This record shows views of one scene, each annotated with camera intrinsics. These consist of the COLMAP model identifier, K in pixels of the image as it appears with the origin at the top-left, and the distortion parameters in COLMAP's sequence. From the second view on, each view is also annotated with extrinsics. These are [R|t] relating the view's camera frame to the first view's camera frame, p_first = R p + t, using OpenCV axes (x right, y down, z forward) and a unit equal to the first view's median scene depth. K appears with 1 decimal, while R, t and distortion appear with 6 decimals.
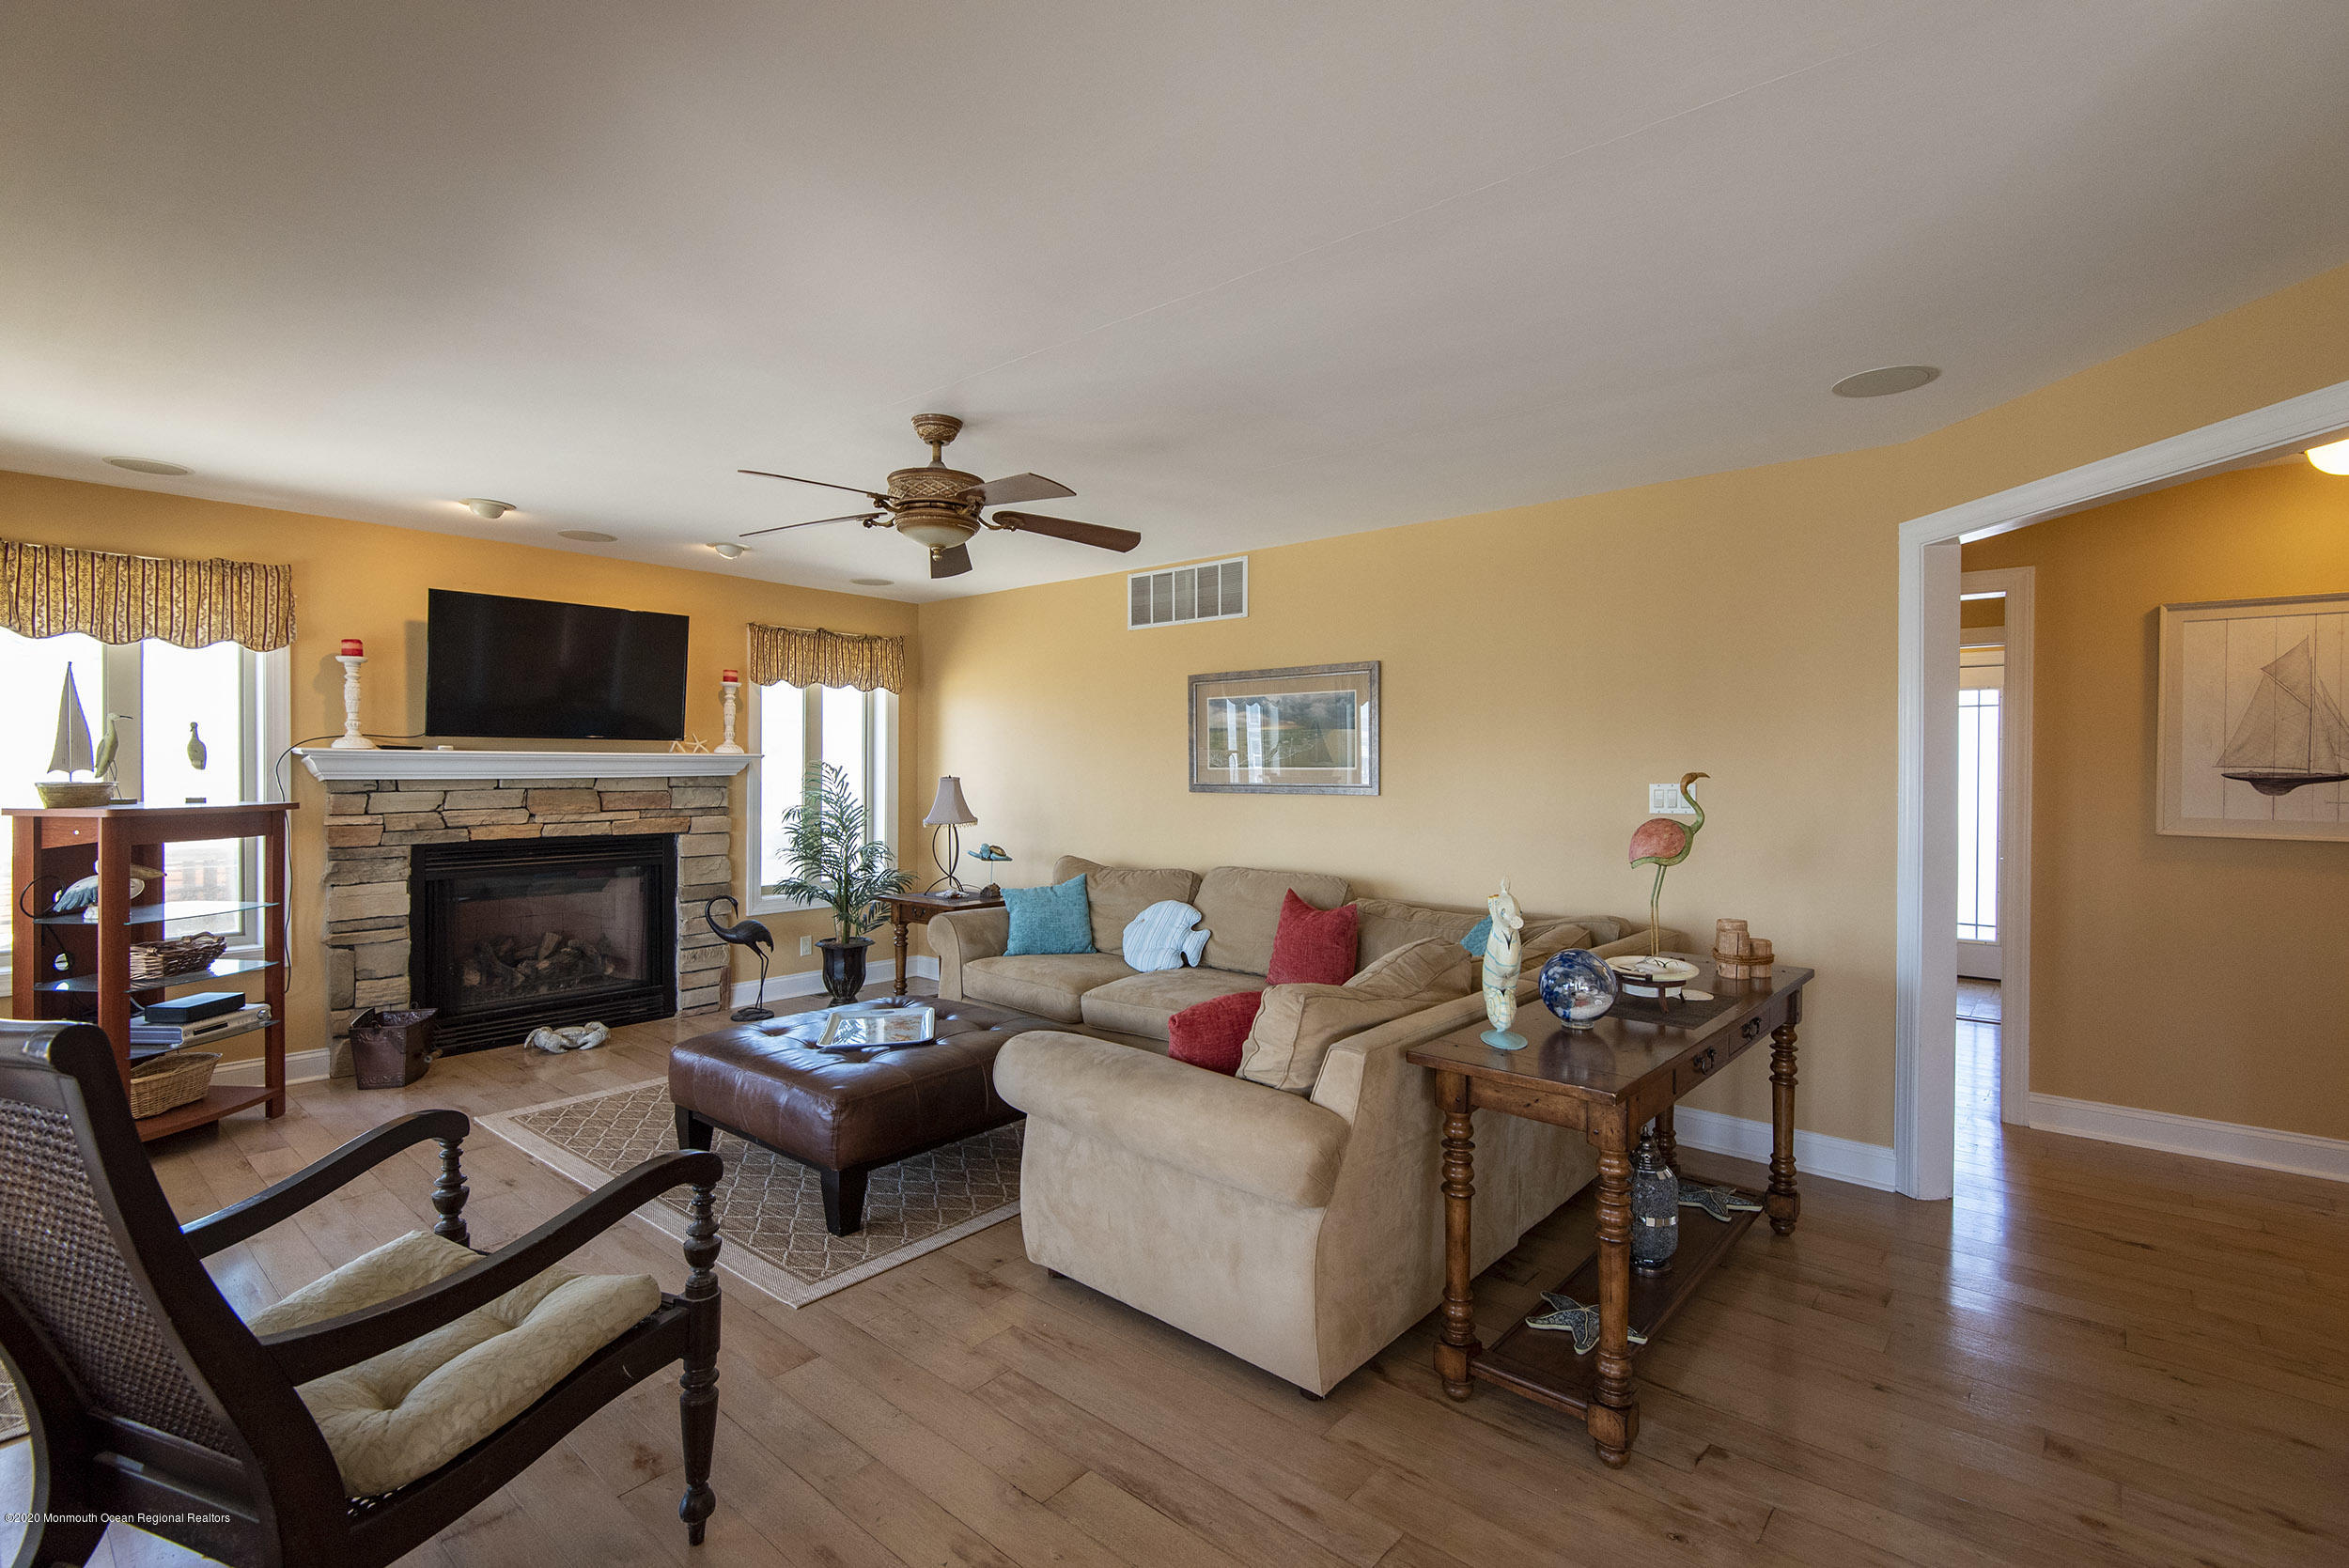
lens RADIAL K [[1082.0, 0, 1172.3], [0, 1082.0, 780.9], [0, 0, 1]] dist [0.012795, -0.010049]
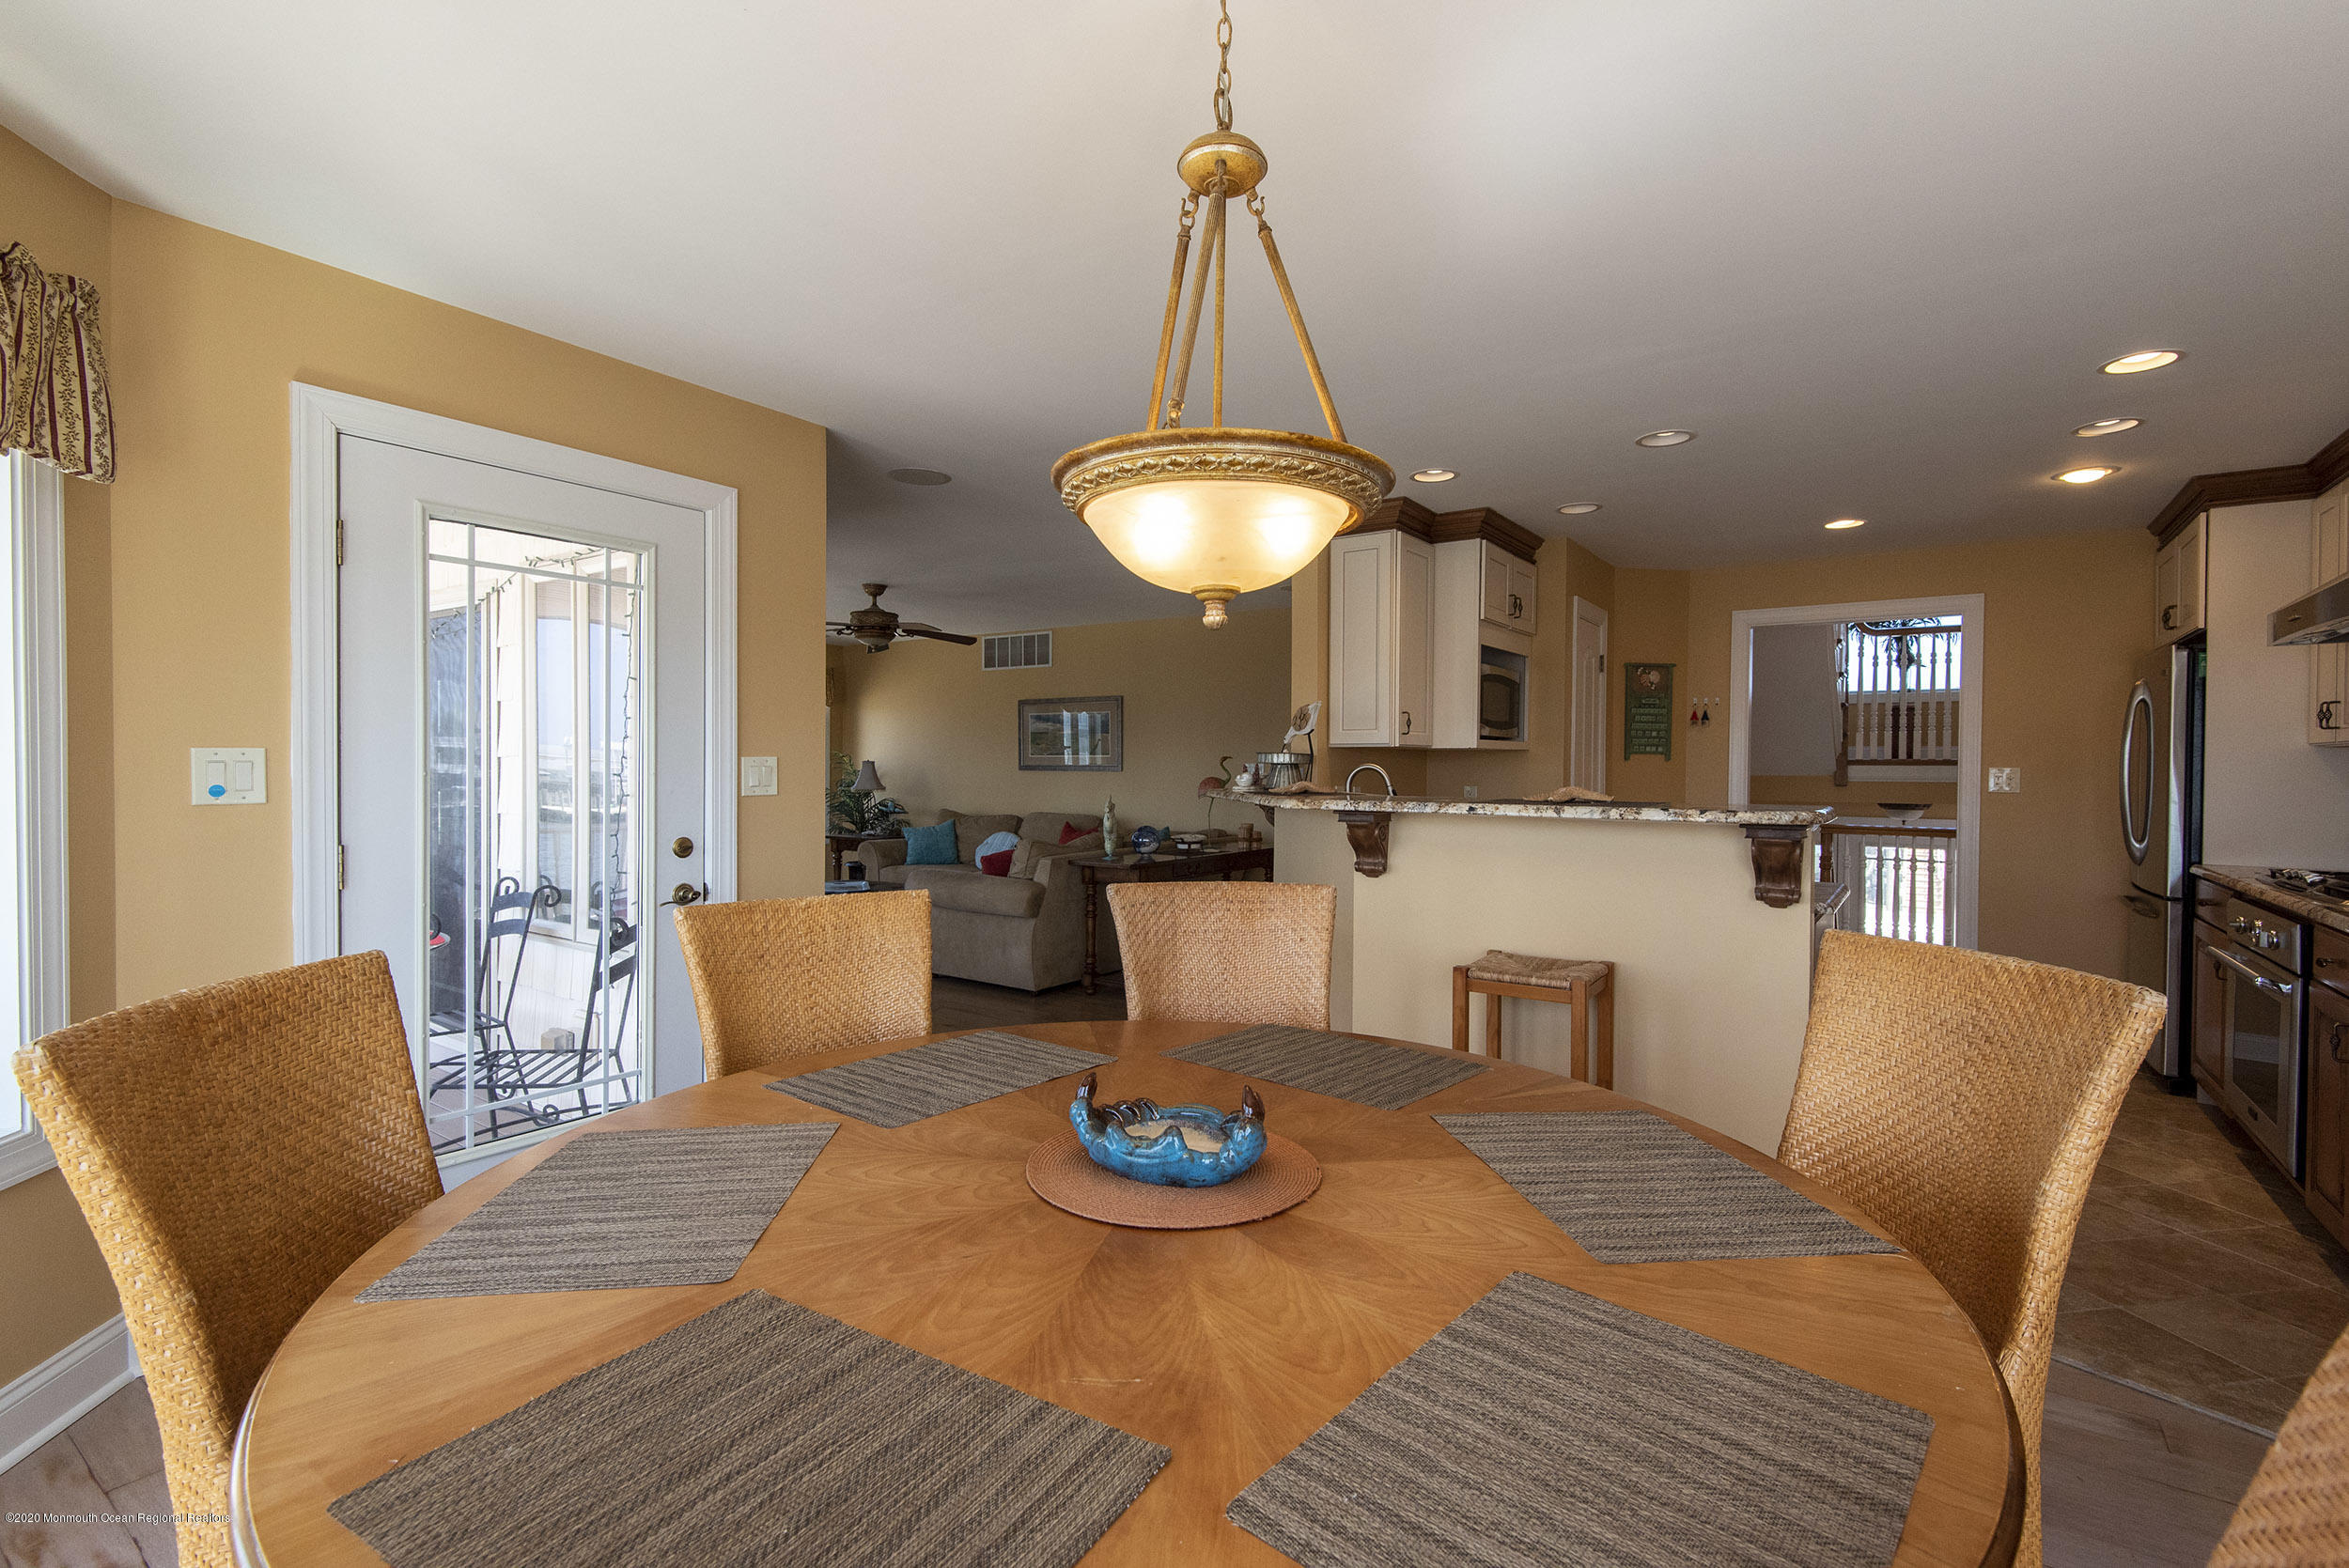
lens RADIAL K [[1082.0, 0, 1211.9], [0, 1082.0, 761.9], [0, 0, 1]] dist [0.012795, -0.010049]
pose [[0.990778, -0.002739, 0.135466, 0.087615], [0.003932, 0.999956, -0.008538, 0.013475], [-0.135436, 0.008992, 0.990745, -0.710569]]
